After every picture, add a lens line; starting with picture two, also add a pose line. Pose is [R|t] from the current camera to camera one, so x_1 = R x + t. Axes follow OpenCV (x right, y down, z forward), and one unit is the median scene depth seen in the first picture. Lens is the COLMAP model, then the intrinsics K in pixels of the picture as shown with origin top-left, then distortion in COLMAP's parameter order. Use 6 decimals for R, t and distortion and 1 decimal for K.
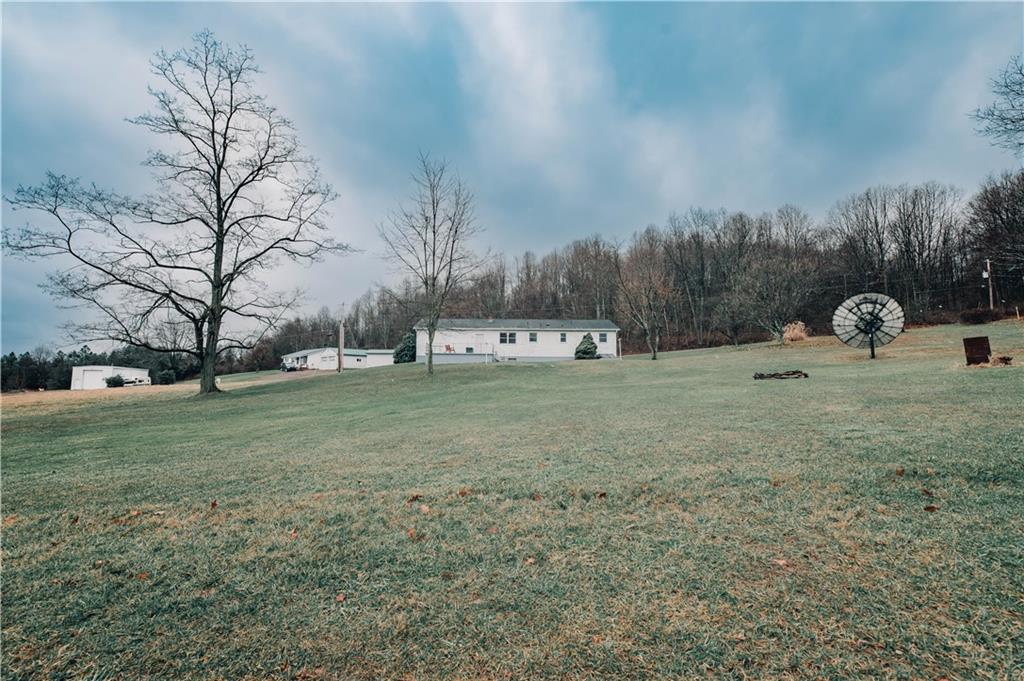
lens RADIAL K [[466.8, 0, 506.9], [0, 466.8, 340.9], [0, 0, 1]] dist [0.004279, -0.003699]
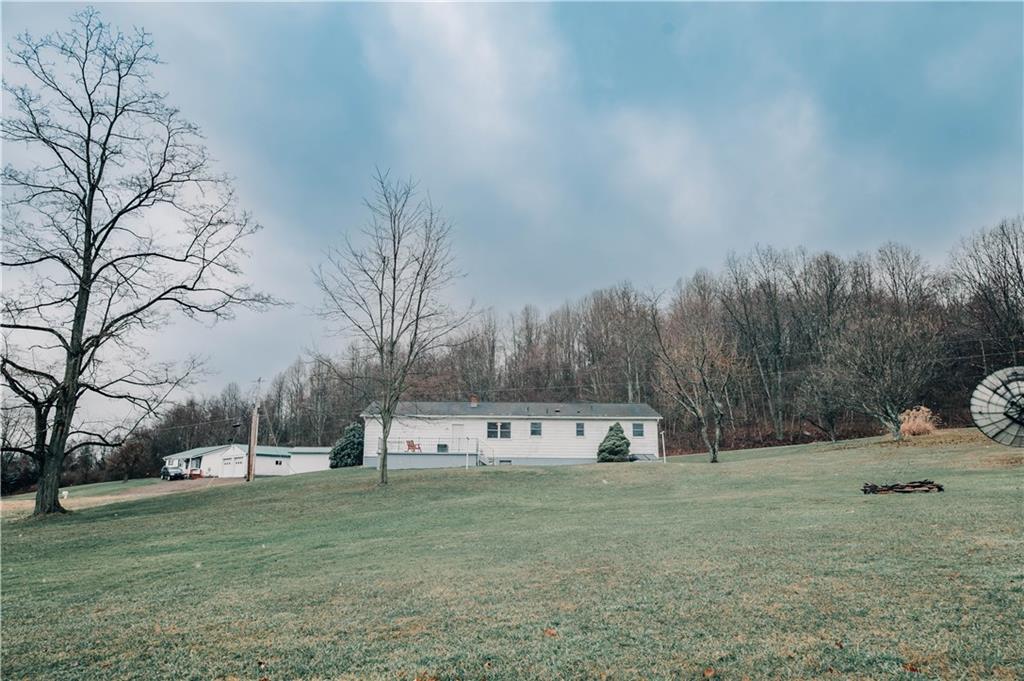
lens RADIAL K [[675.9, 0, 506.6], [0, 675.9, 339.8], [0, 0, 1]] dist [0.007666, 0.000445]
pose [[0.999926, 0.002305, 0.011966, 0.001264], [-0.000638, 0.990510, -0.137441, -0.001340], [-0.012170, 0.137423, 0.990438, 0.004259]]
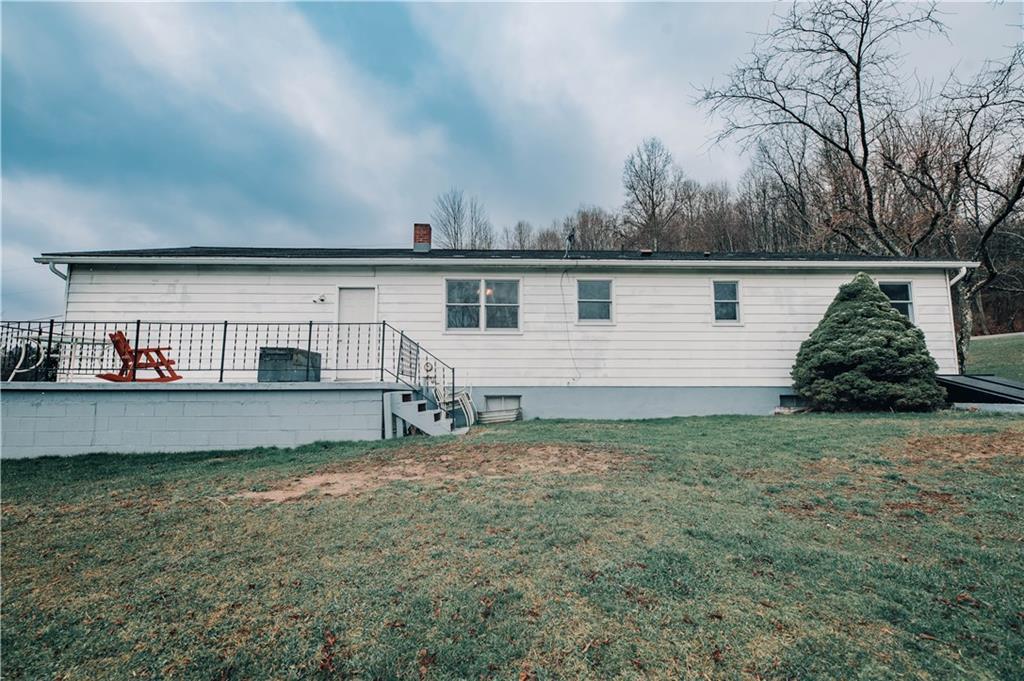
lens RADIAL K [[466.8, 0, 506.9], [0, 466.8, 340.9], [0, 0, 1]] dist [0.004279, -0.003699]
pose [[0.999680, -0.003756, 0.025002, 0.009409], [0.003933, 0.999967, -0.007046, 0.015798], [-0.024975, 0.007142, 0.999663, 0.923467]]
